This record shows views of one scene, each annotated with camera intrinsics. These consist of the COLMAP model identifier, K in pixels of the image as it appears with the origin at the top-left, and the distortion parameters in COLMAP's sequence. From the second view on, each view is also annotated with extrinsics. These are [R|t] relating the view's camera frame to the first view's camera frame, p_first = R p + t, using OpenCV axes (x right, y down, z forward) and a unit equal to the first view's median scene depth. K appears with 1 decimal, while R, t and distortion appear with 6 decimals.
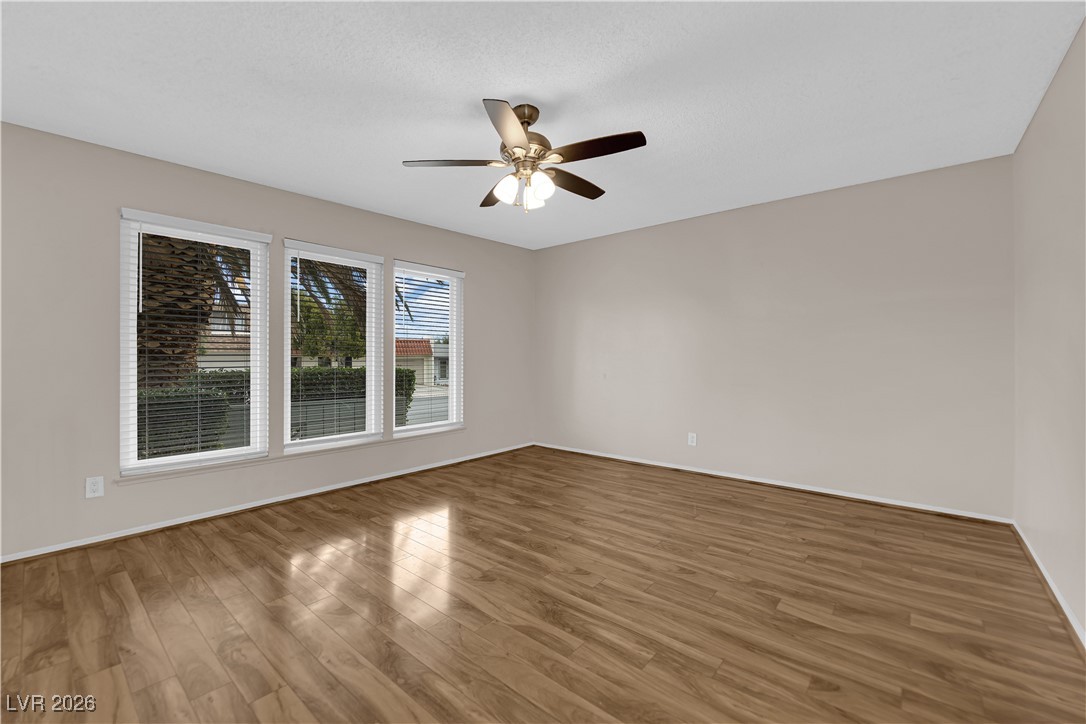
lens RADIAL K [[441.4, 0, 541.3], [0, 441.4, 355.1], [0, 0, 1]] dist [-0.006710, -0.005457]
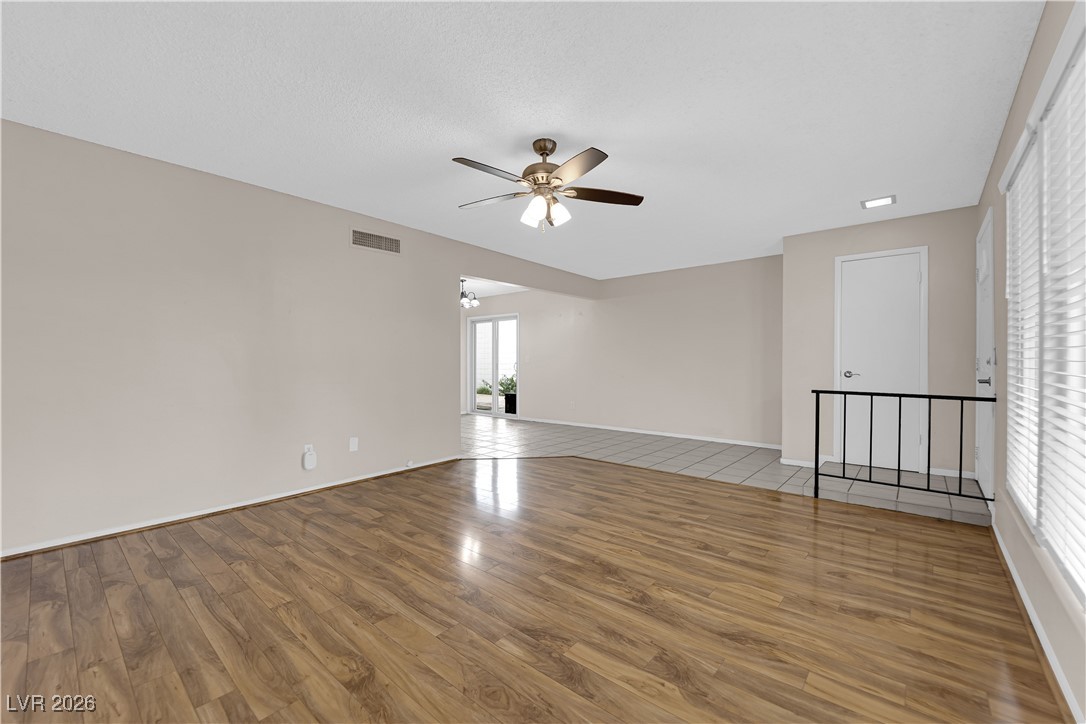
lens RADIAL K [[441.4, 0, 546.2], [0, 441.4, 361.1], [0, 0, 1]] dist [-0.006710, -0.005457]
pose [[-0.999979, 0.006418, 0.001058, -0.043786], [0.006415, 0.999977, -0.002364, 0.020080], [-0.001073, -0.002357, -0.999997, 2.045831]]
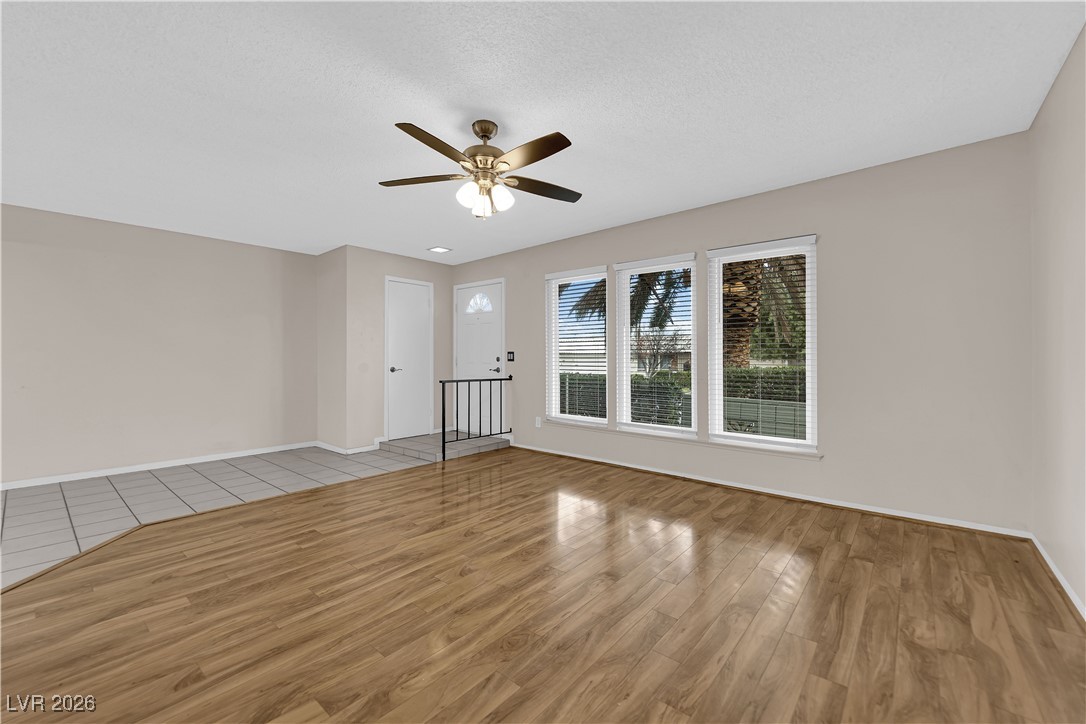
lens RADIAL K [[441.4, 0, 553.1], [0, 441.4, 353.0], [0, 0, 1]] dist [-0.006710, -0.005457]
pose [[0.020235, -0.009539, -0.999750, 0.992081], [0.002843, 0.999951, -0.009484, 0.015471], [0.999791, -0.002650, 0.020261, 1.082610]]
